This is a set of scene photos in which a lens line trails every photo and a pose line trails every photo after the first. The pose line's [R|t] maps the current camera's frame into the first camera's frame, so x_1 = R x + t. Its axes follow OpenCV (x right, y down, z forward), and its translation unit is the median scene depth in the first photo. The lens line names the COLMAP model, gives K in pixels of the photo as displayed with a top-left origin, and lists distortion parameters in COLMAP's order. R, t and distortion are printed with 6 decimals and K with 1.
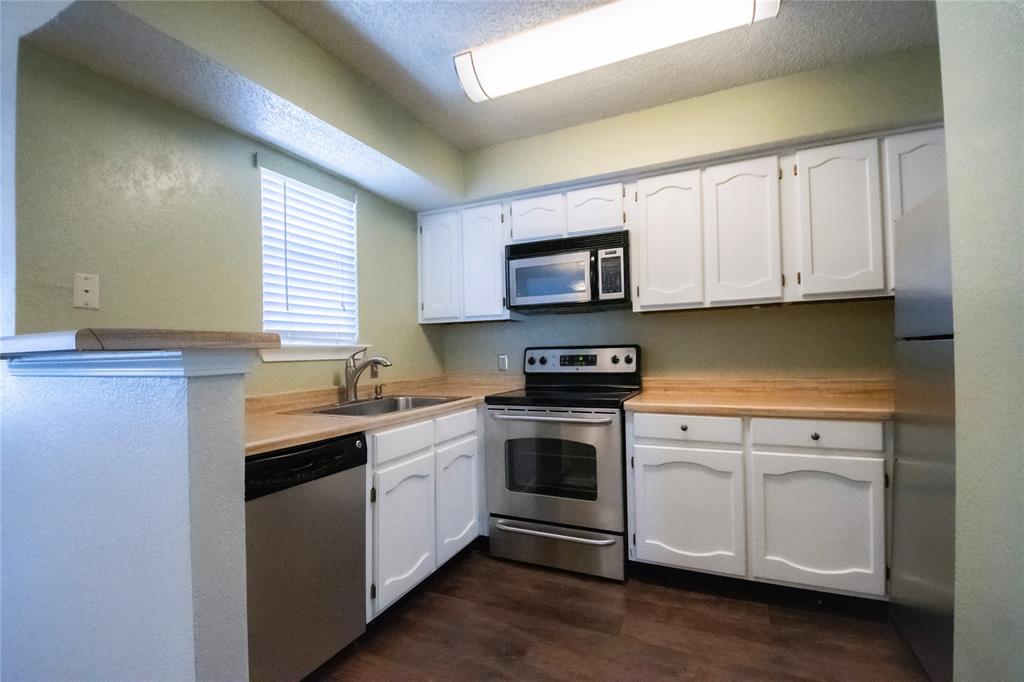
lens RADIAL K [[452.6, 0, 514.3], [0, 452.6, 343.2], [0, 0, 1]] dist [-0.000450, -0.000554]
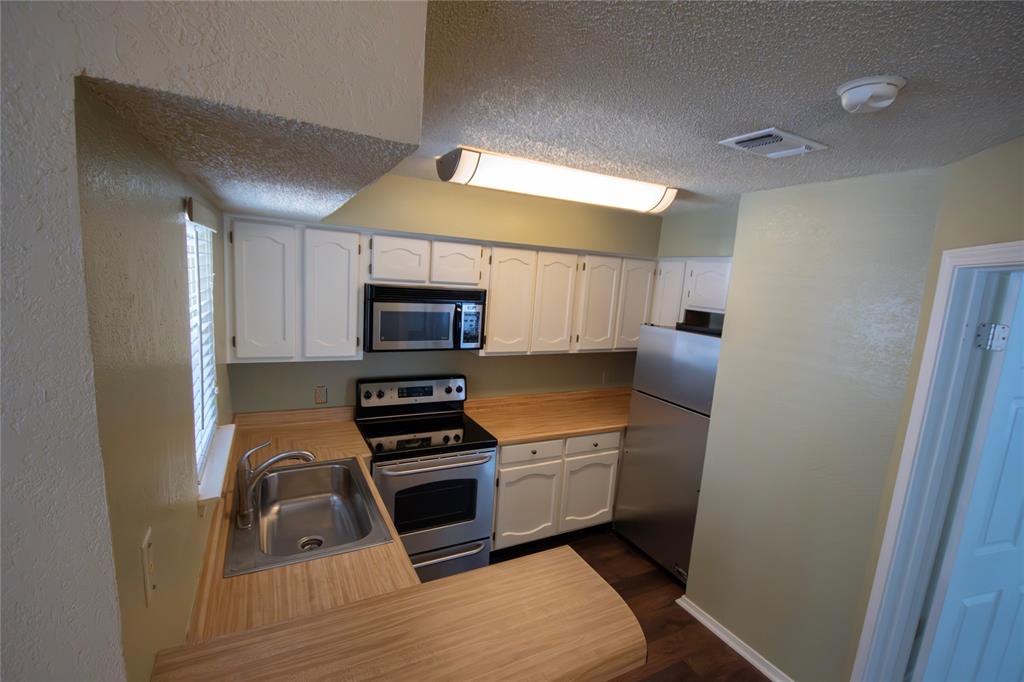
lens RADIAL K [[452.6, 0, 514.4], [0, 452.6, 342.6], [0, 0, 1]] dist [-0.000450, -0.000554]
pose [[0.606775, -0.057374, 0.792800, -0.641829], [-0.101567, 0.983619, 0.148919, -0.298046], [-0.788358, -0.170883, 0.591008, 0.225313]]
